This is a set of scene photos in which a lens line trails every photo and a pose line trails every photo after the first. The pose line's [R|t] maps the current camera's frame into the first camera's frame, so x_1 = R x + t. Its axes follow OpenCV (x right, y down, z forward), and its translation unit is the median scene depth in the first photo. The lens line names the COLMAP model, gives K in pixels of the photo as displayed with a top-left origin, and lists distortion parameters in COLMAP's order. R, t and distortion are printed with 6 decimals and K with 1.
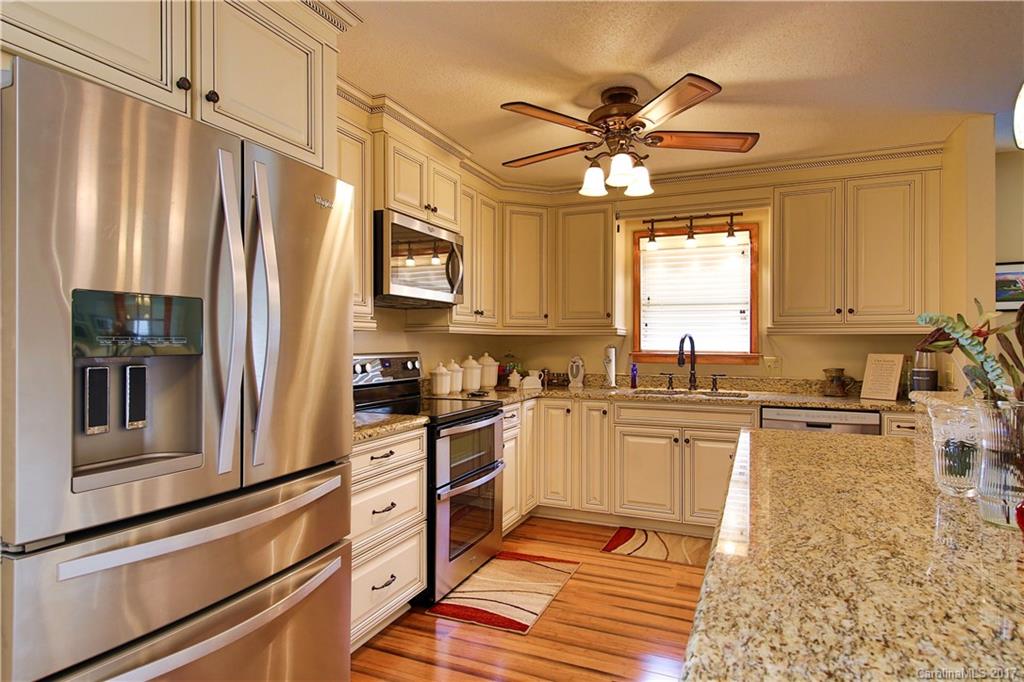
lens RADIAL K [[566.1, 0, 517.7], [0, 566.1, 342.1], [0, 0, 1]] dist [0.015411, -0.000333]
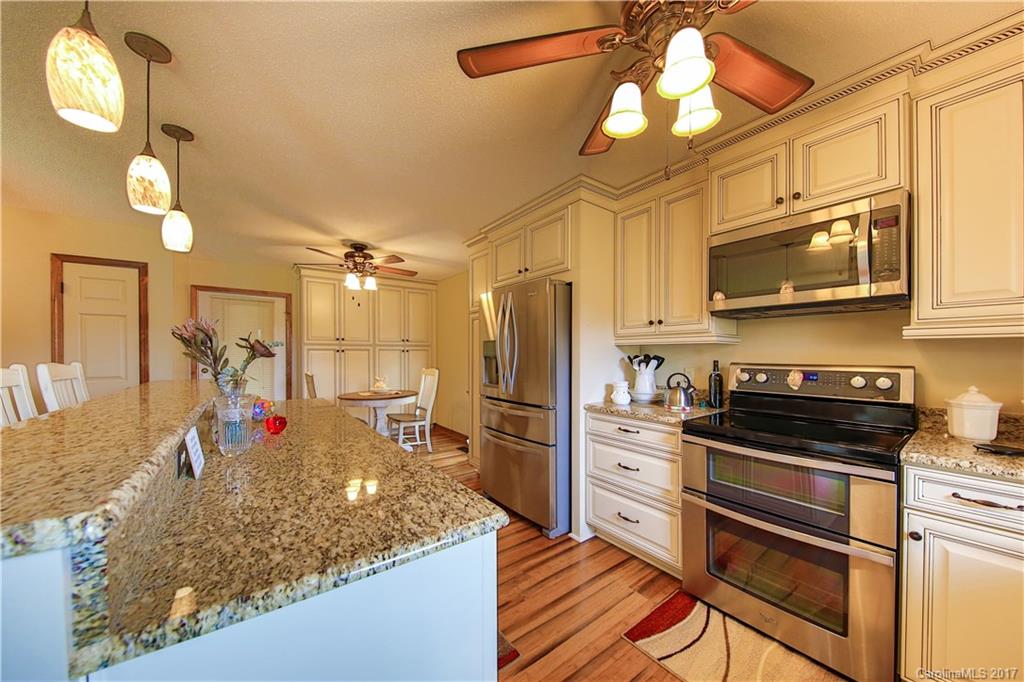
lens RADIAL K [[351.1, 0, 514.9], [0, 351.1, 353.4], [0, 0, 1]] dist [-0.002066, -0.000281]
pose [[-0.498747, 0.001953, -0.866745, 0.486175], [0.000228, 0.999998, 0.002122, -0.000247], [0.866747, 0.000861, -0.498747, 0.844293]]
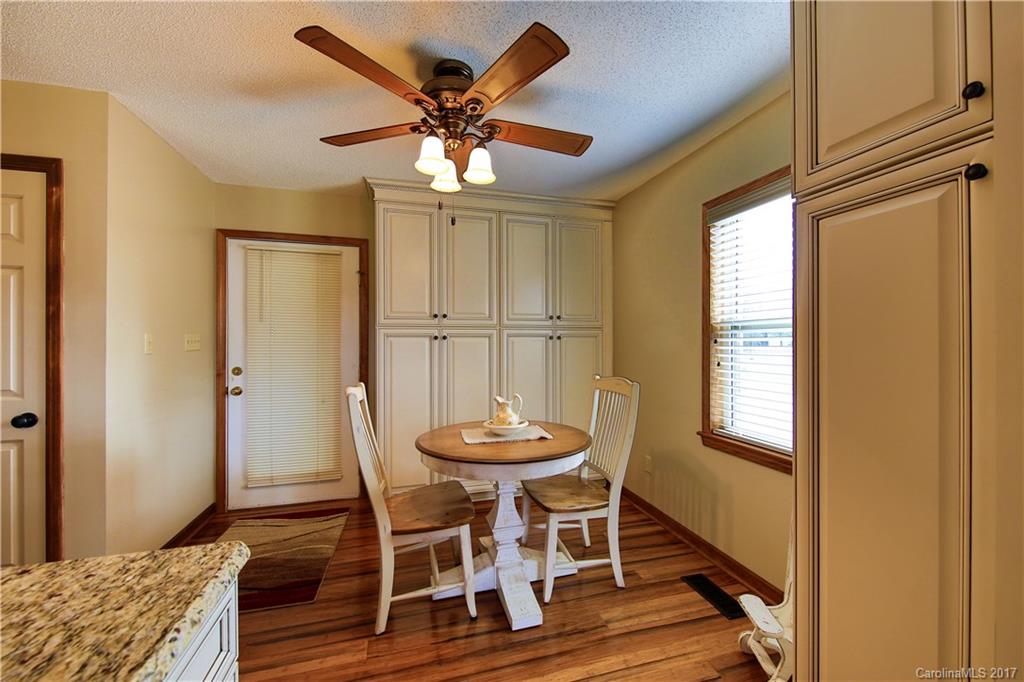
lens RADIAL K [[403.6, 0, 518.5], [0, 403.6, 338.3], [0, 0, 1]] dist [0.015462, -0.008317]
pose [[-0.776343, -0.003300, -0.630302, 0.015452], [0.000667, 0.999981, -0.006057, -0.000764], [0.630310, -0.005123, -0.776327, 0.296064]]
